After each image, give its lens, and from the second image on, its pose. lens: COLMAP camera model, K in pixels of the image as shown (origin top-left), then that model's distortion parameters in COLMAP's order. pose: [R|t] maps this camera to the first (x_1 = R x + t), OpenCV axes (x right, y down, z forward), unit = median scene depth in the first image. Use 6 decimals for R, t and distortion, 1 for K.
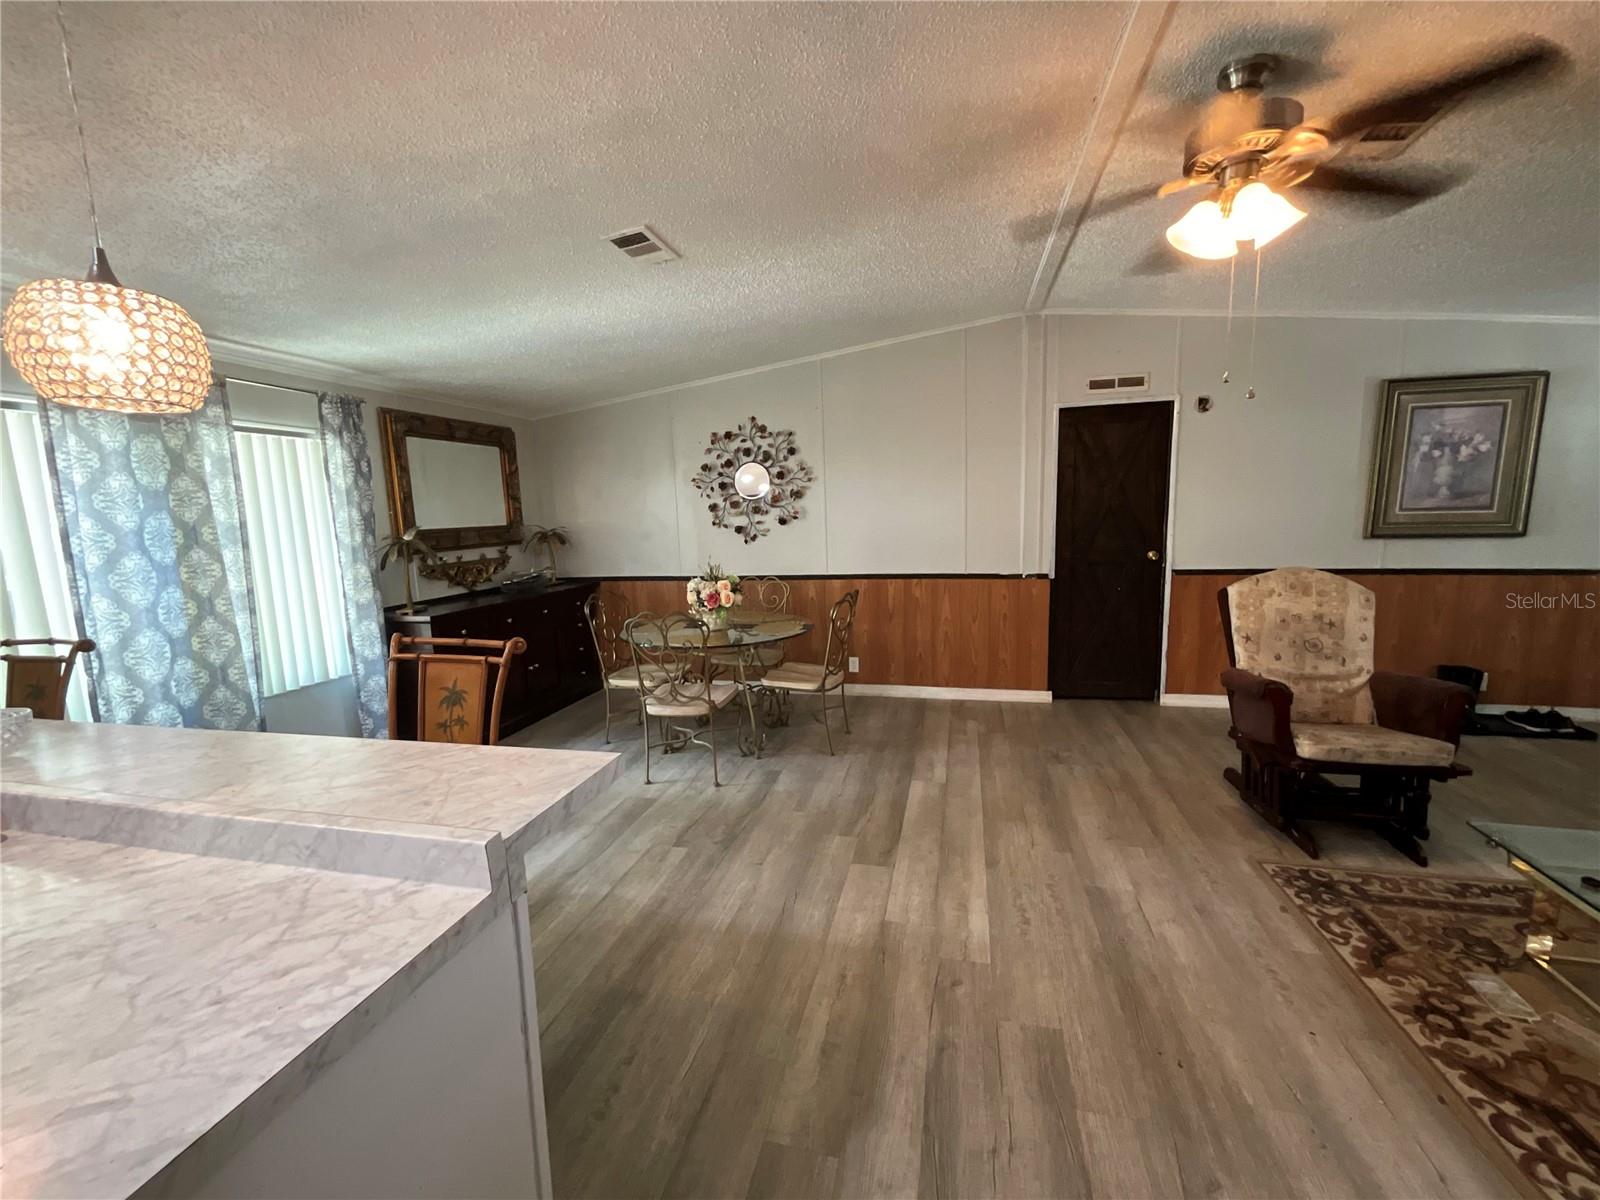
lens RADIAL K [[648.6, 0, 799.5], [0, 648.6, 605.2], [0, 0, 1]] dist [-0.001351, 0.000051]
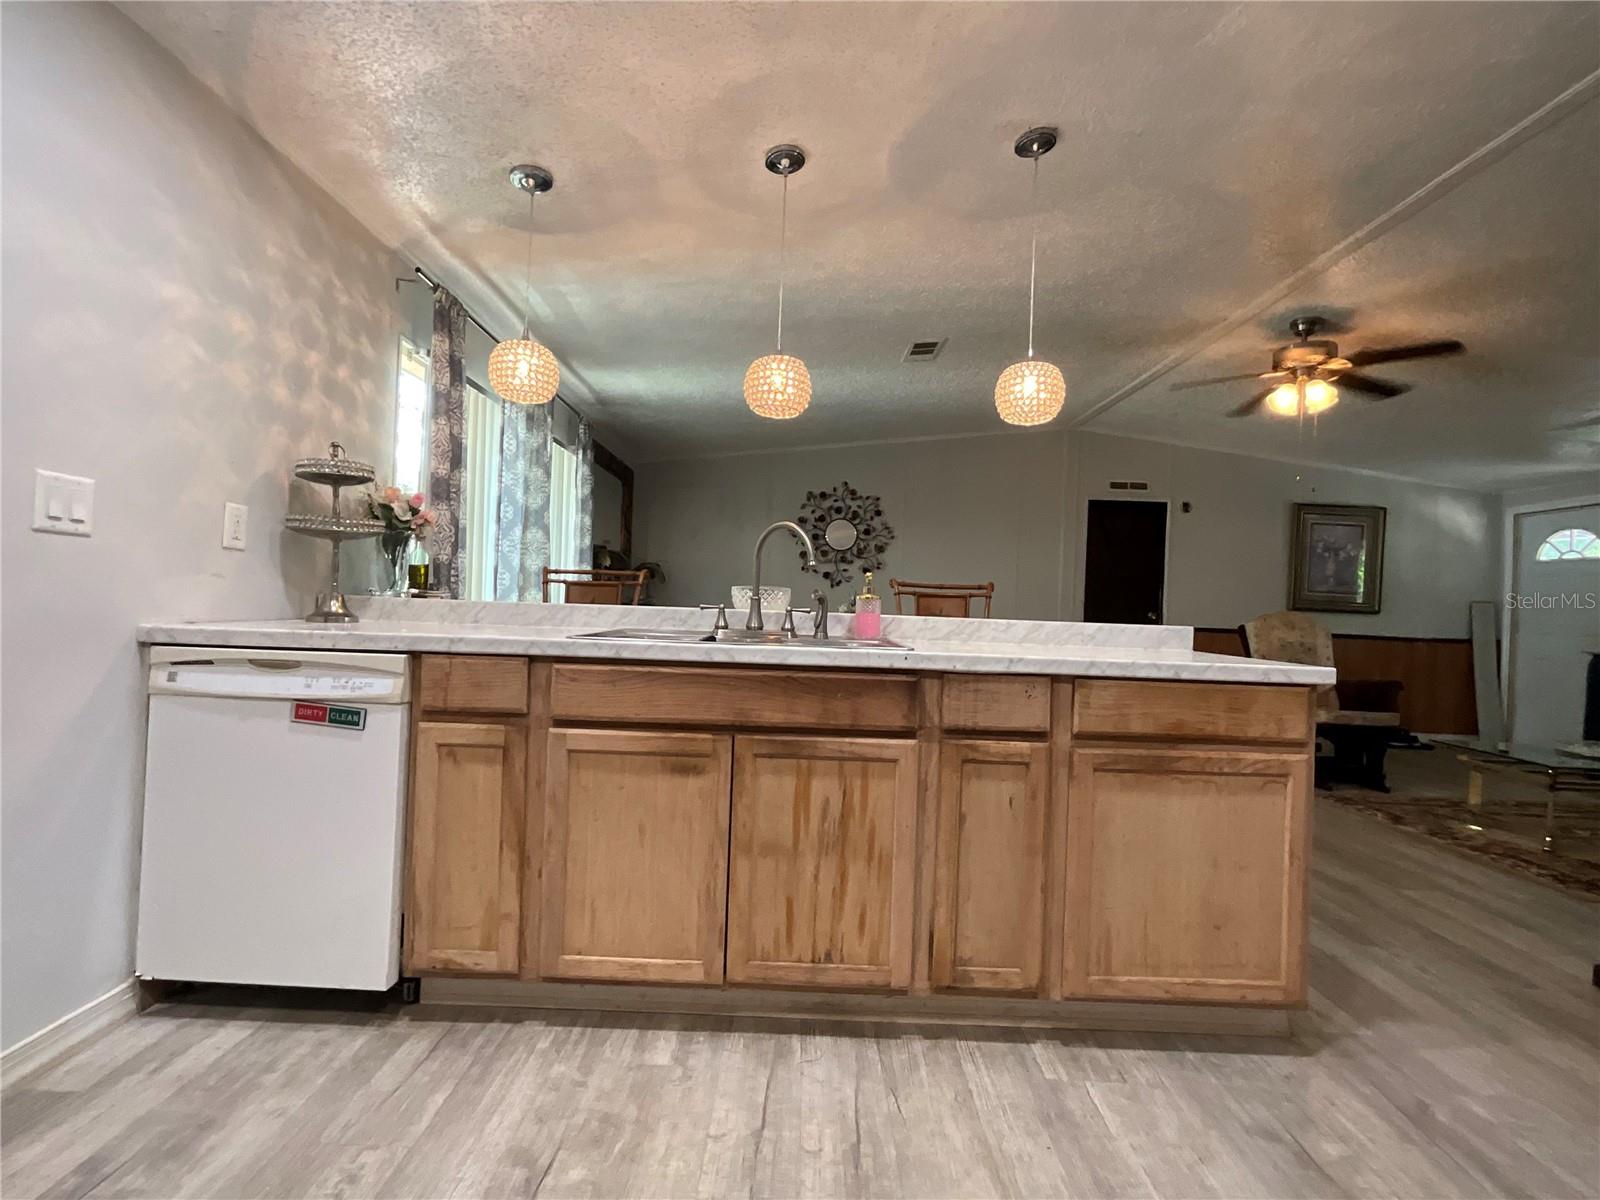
lens RADIAL K [[703.7, 0, 800.3], [0, 703.7, 608.8], [0, 0, 1]] dist [-0.001725, 0.000069]
pose [[0.969196, 0.067996, 0.236717, -0.549294], [-0.033154, 0.988406, -0.148169, 0.164511], [-0.244047, 0.135756, 0.960214, -0.227497]]
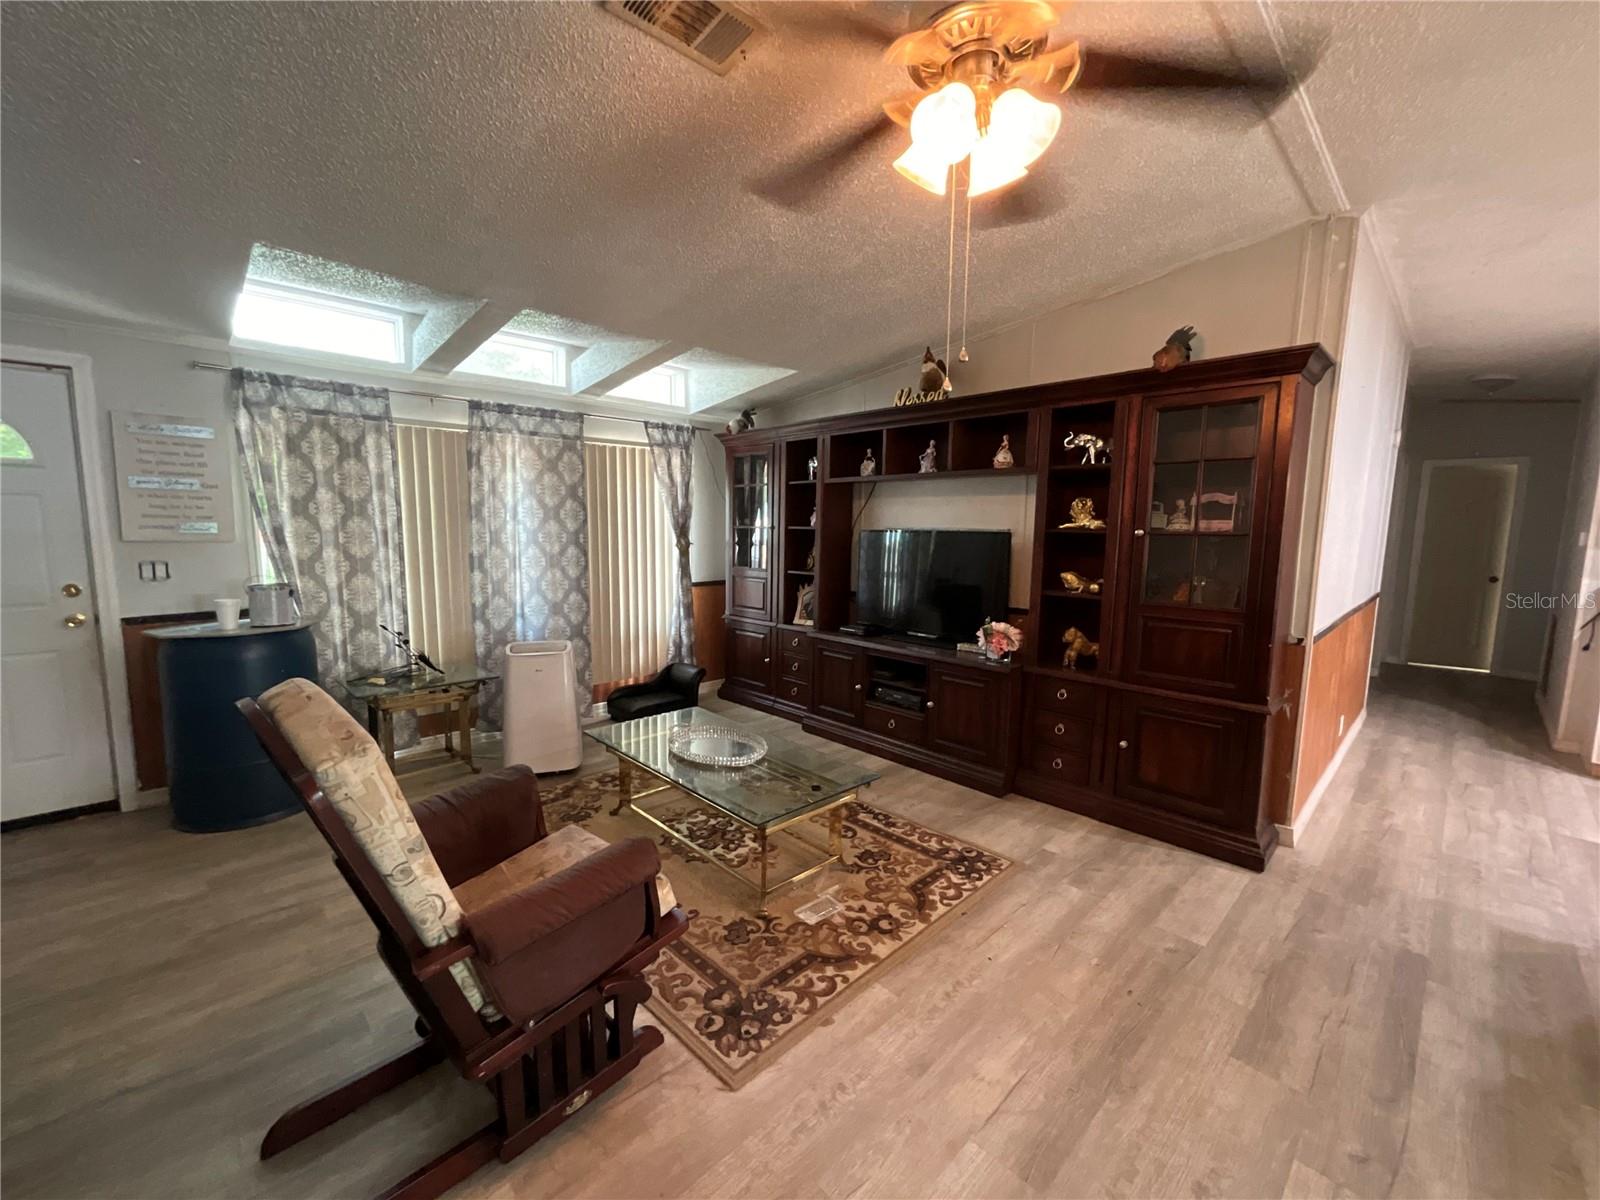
lens RADIAL K [[648.6, 0, 802.0], [0, 648.6, 602.3], [0, 0, 1]] dist [-0.001351, 0.000051]
pose [[-0.847727, -0.046836, 0.528361, 0.211163], [0.091752, 0.968131, 0.233031, -0.136898], [-0.522437, 0.246025, -0.816414, 0.893295]]
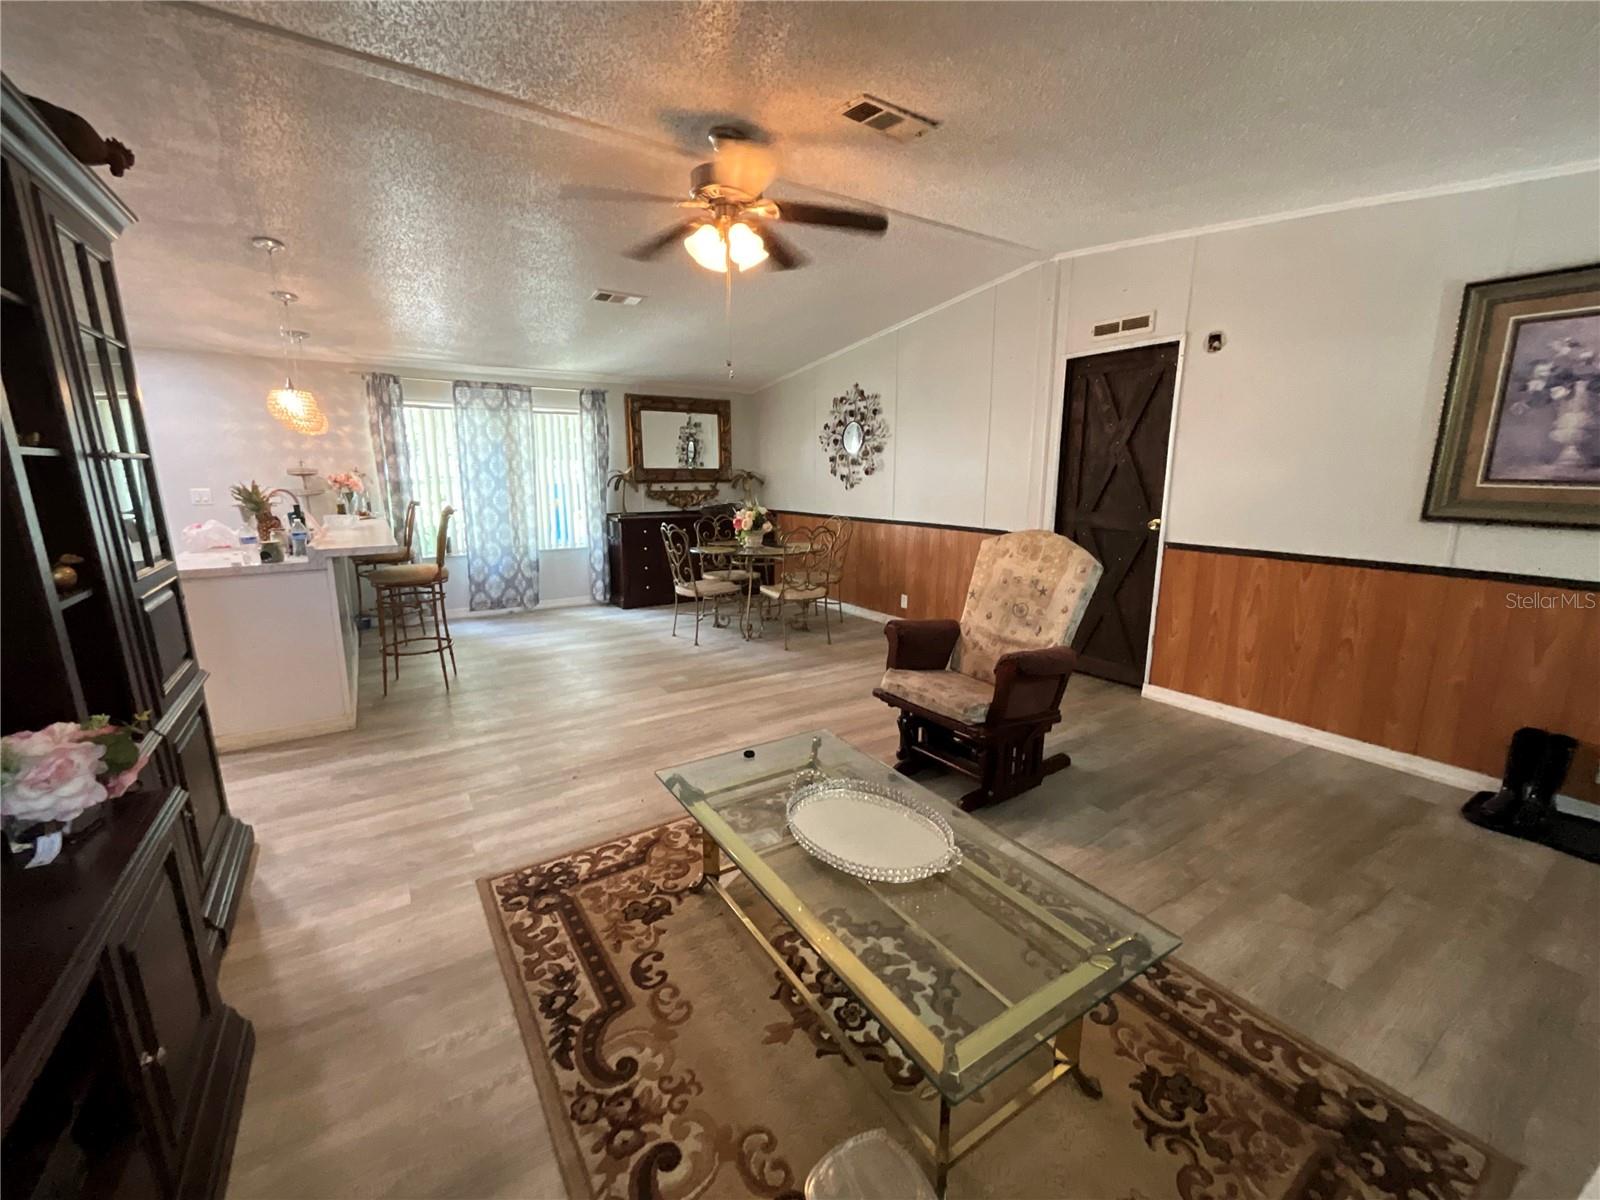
lens RADIAL K [[648.6, 0, 805.3], [0, 648.6, 606.8], [0, 0, 1]] dist [-0.001351, 0.000051]
pose [[0.736617, 0.169594, -0.654701, 0.894371], [-0.123859, 0.985505, 0.115929, -0.011682], [0.664872, -0.004305, 0.746945, 0.043869]]
